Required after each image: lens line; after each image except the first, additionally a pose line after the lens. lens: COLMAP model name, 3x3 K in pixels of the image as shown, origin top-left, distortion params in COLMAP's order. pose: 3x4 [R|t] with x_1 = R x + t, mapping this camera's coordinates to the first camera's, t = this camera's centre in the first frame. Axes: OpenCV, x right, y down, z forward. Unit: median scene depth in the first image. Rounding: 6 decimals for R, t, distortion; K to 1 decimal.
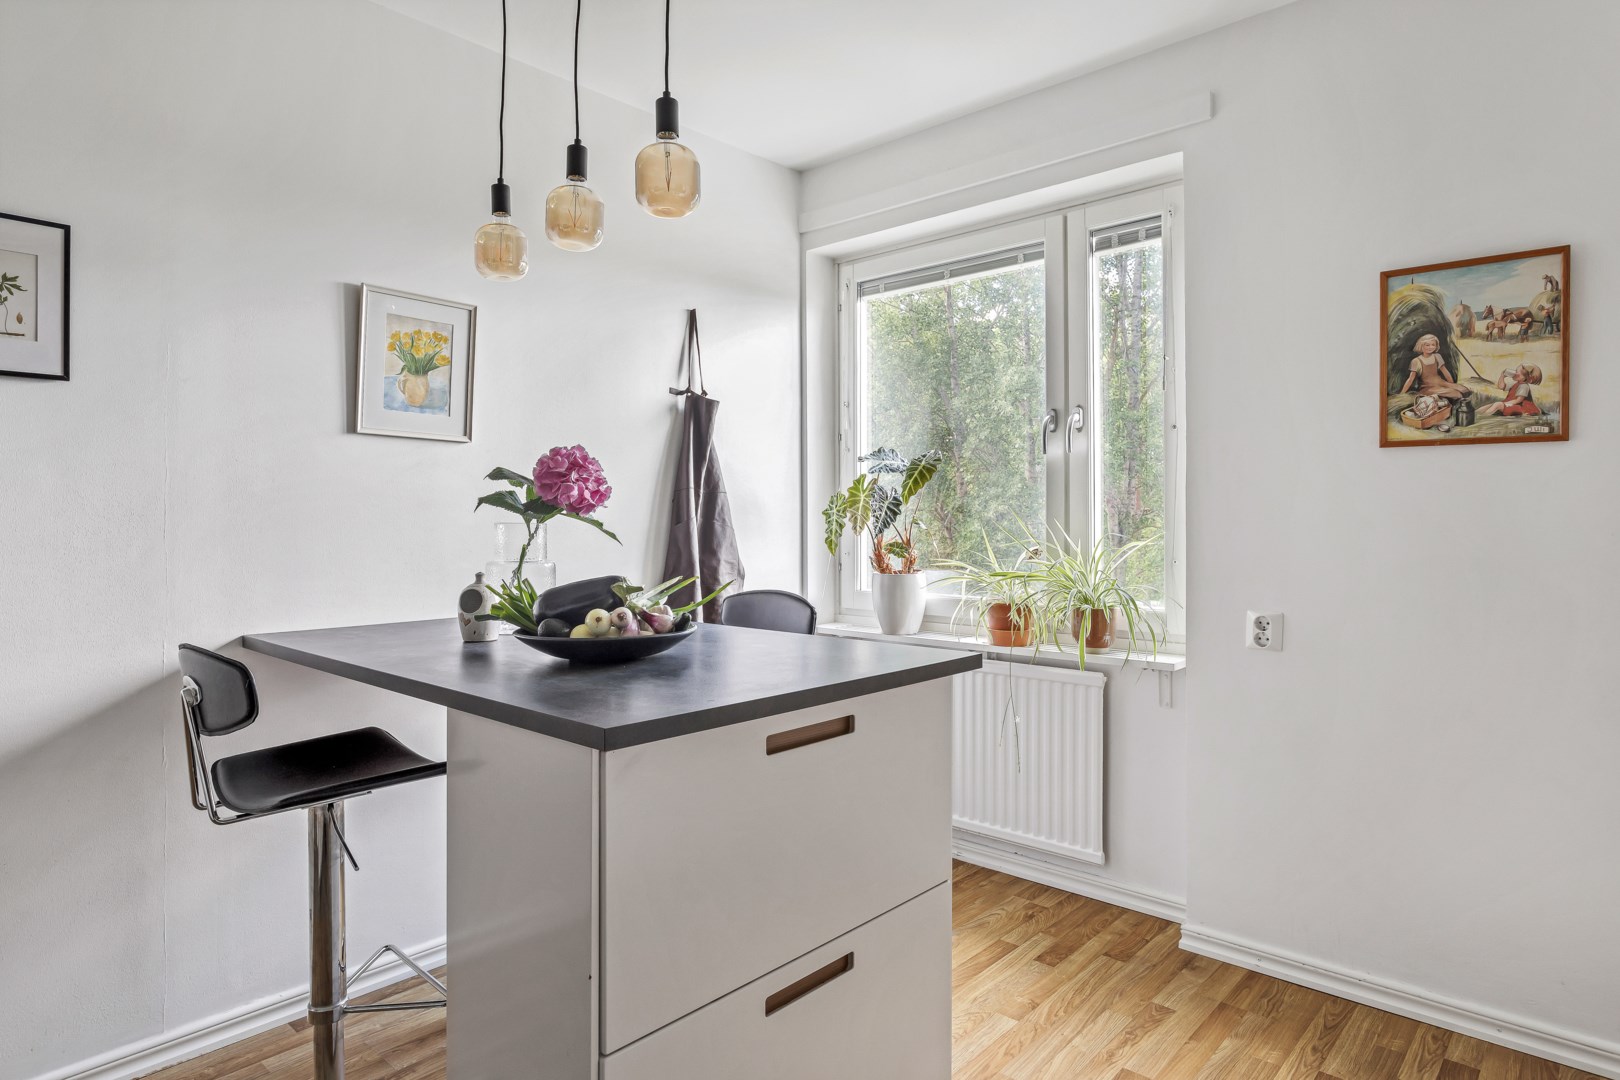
lens RADIAL K [[922.5, 0, 806.0], [0, 922.5, 509.4], [0, 0, 1]] dist [-0.010790, 0.001898]
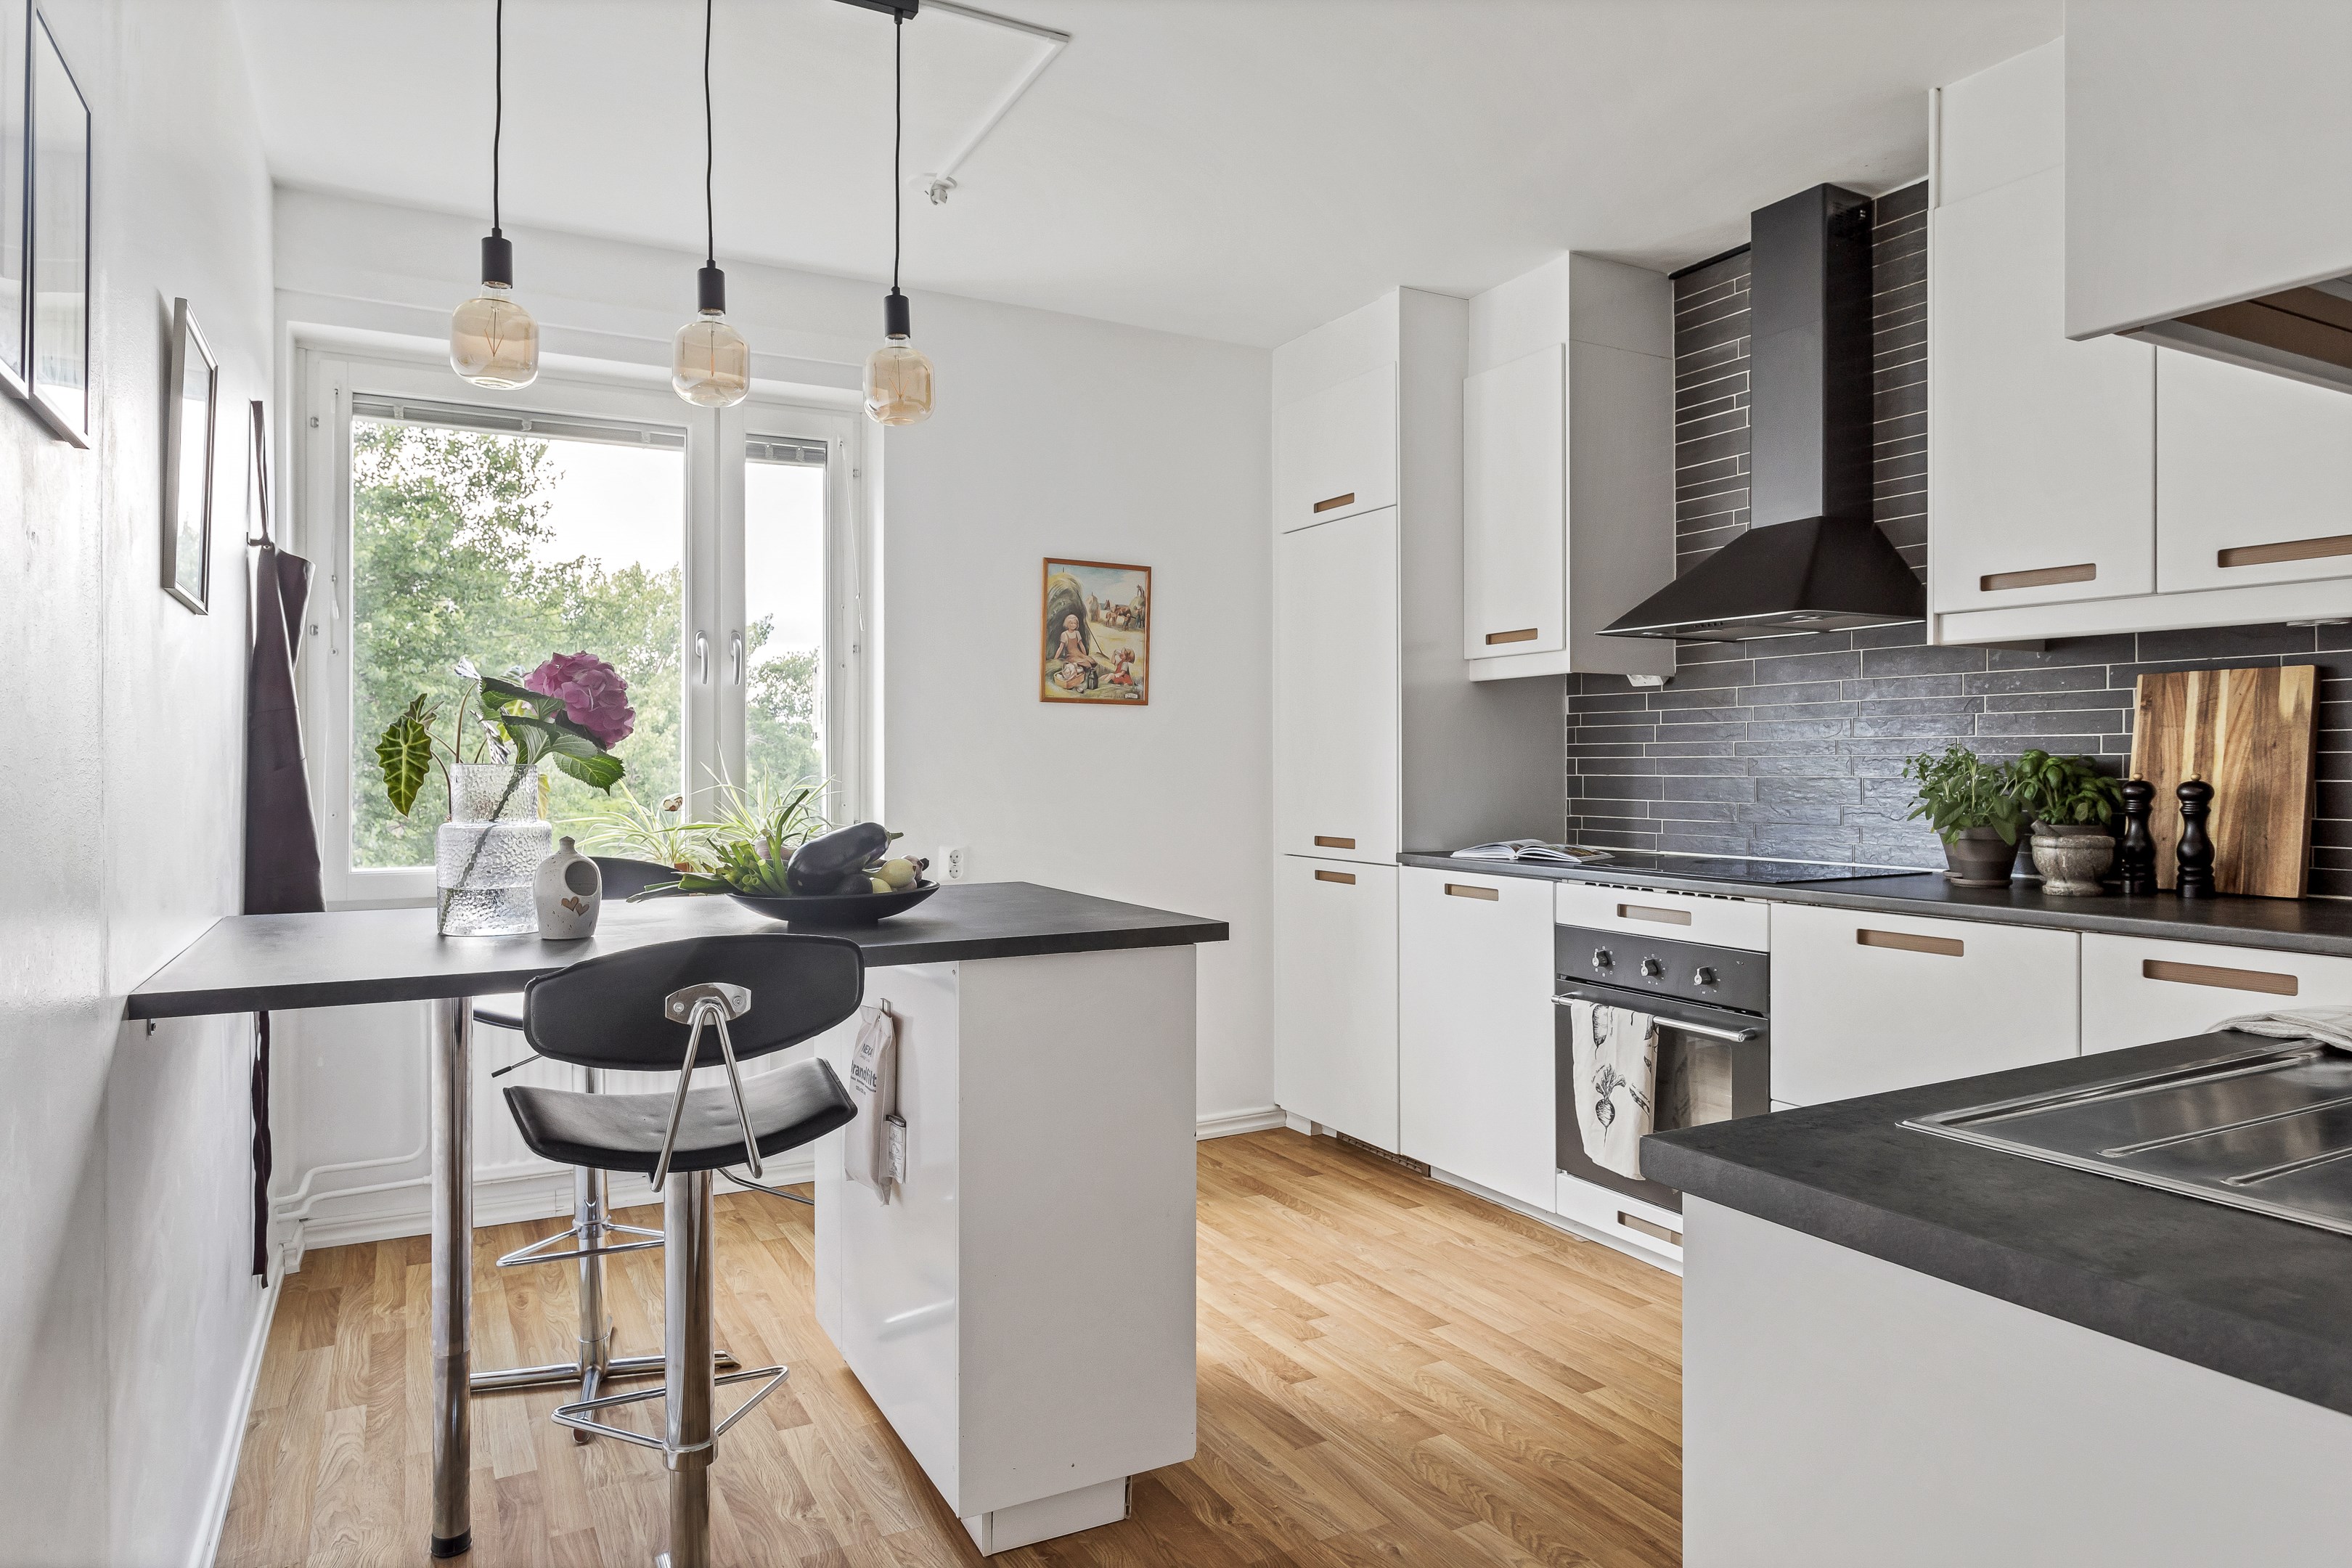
lens RADIAL K [[1404.8, 0, 1171.3], [0, 1404.8, 768.7], [0, 0, 1]] dist [-0.021803, -0.000238]
pose [[0.324053, -0.001948, 0.946037, -1.116666], [-0.006279, 0.999971, 0.004210, 0.012324], [-0.946018, -0.007304, 0.324031, 0.247543]]
